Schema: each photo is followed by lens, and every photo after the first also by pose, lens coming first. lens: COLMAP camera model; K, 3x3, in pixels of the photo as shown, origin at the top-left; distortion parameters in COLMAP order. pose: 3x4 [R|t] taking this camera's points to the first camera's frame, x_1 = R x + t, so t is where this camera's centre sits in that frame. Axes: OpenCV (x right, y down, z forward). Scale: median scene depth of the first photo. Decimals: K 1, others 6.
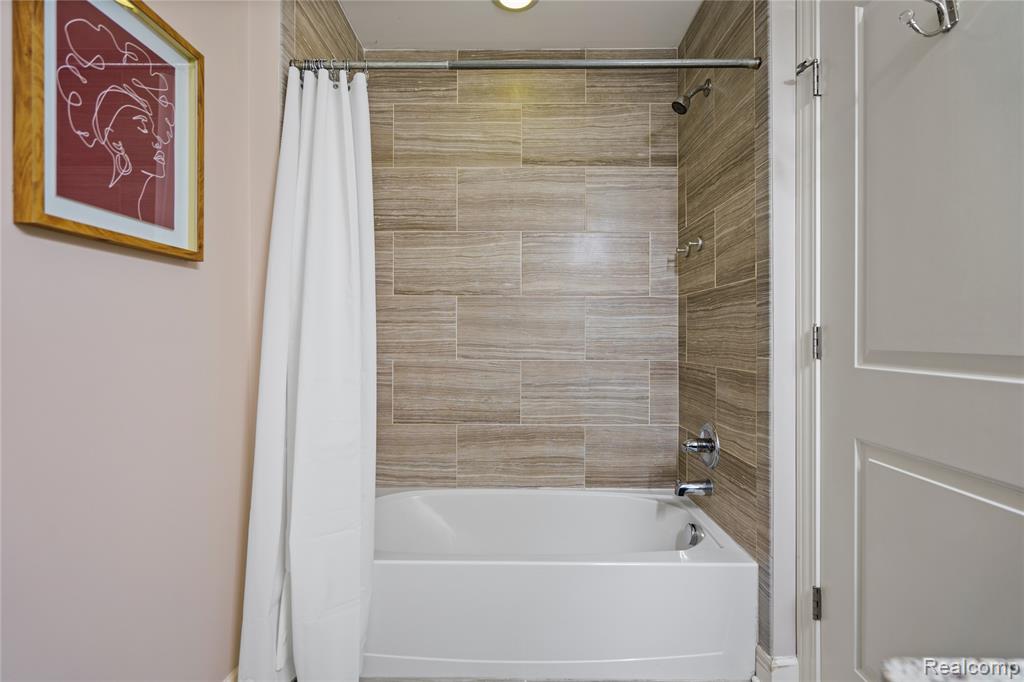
lens RADIAL K [[469.1, 0, 506.7], [0, 469.1, 337.3], [0, 0, 1]] dist [-0.003468, -0.000385]
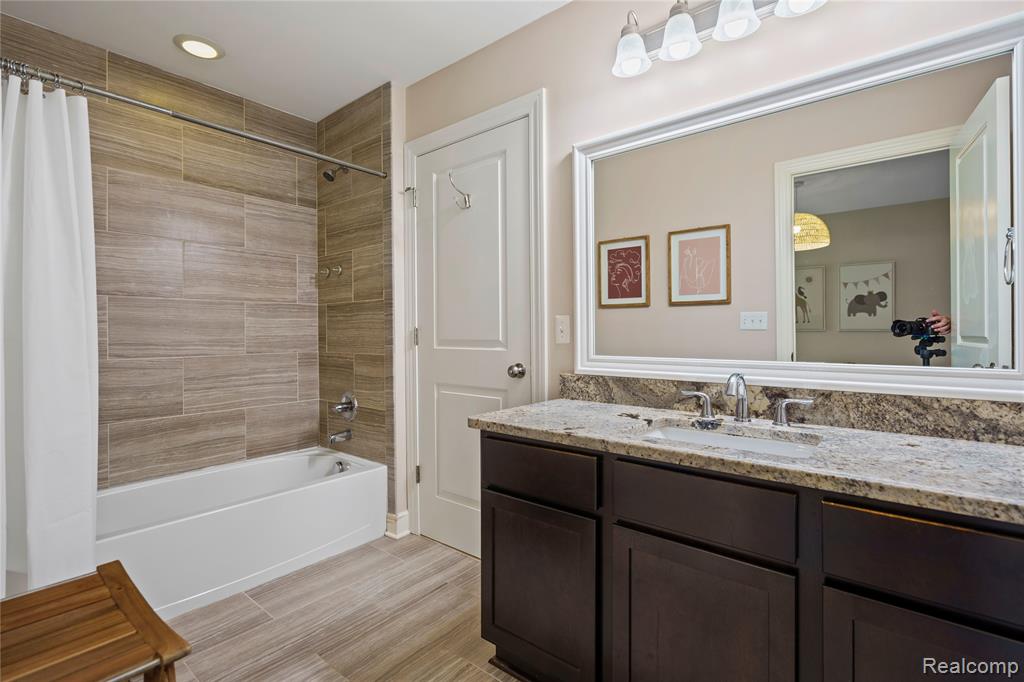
lens RADIAL K [[469.1, 0, 512.5], [0, 469.1, 336.1], [0, 0, 1]] dist [-0.003468, -0.000385]
pose [[0.630855, -0.012935, 0.775793, -0.339753], [0.009860, 0.999914, 0.008654, -0.001760], [-0.775838, 0.002190, 0.630928, -0.300941]]
